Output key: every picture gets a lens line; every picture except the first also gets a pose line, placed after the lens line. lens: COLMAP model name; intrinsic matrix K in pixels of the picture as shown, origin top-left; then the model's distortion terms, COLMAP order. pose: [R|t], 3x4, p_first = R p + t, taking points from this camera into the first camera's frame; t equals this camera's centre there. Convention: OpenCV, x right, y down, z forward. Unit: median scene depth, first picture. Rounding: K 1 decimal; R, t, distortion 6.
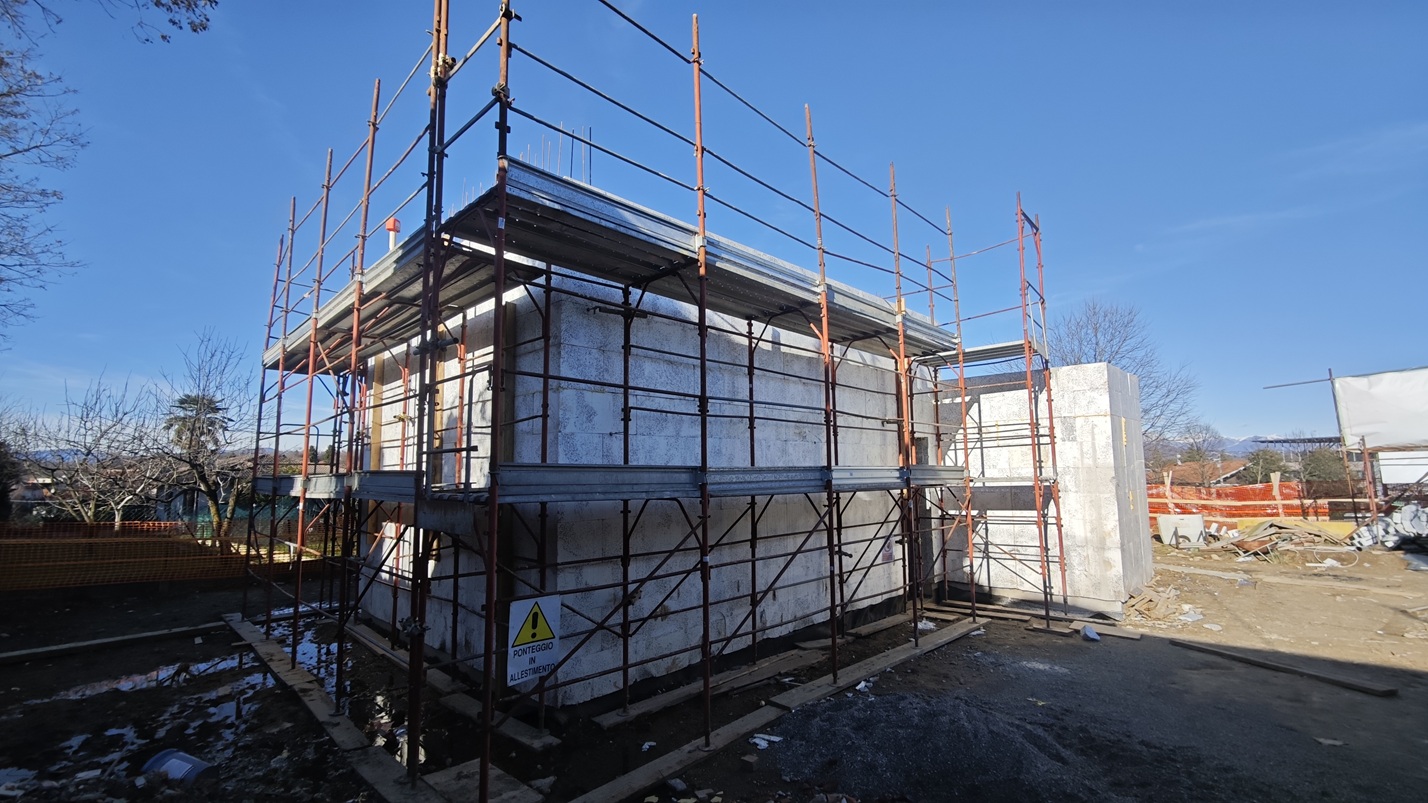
lens RADIAL K [[591.7, 0, 708.6], [0, 591.7, 403.6], [0, 0, 1]] dist [-0.008975, 0.004637]
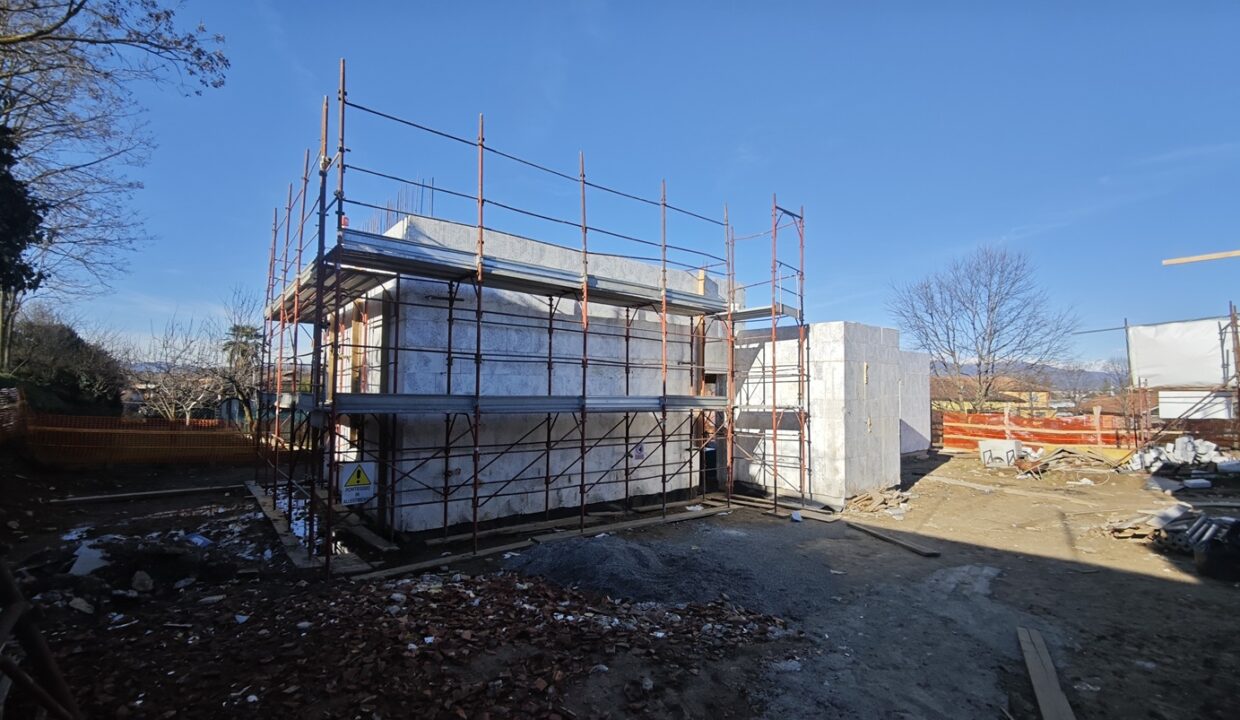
lens RADIAL K [[535.2, 0, 618.3], [0, 535.2, 362.2], [0, 0, 1]] dist [-0.009273, 0.003218]
pose [[0.993148, 0.016251, -0.115725, 0.343624], [-0.009094, 0.998028, 0.062104, -0.052875], [0.116506, -0.060626, 0.991338, -0.281352]]
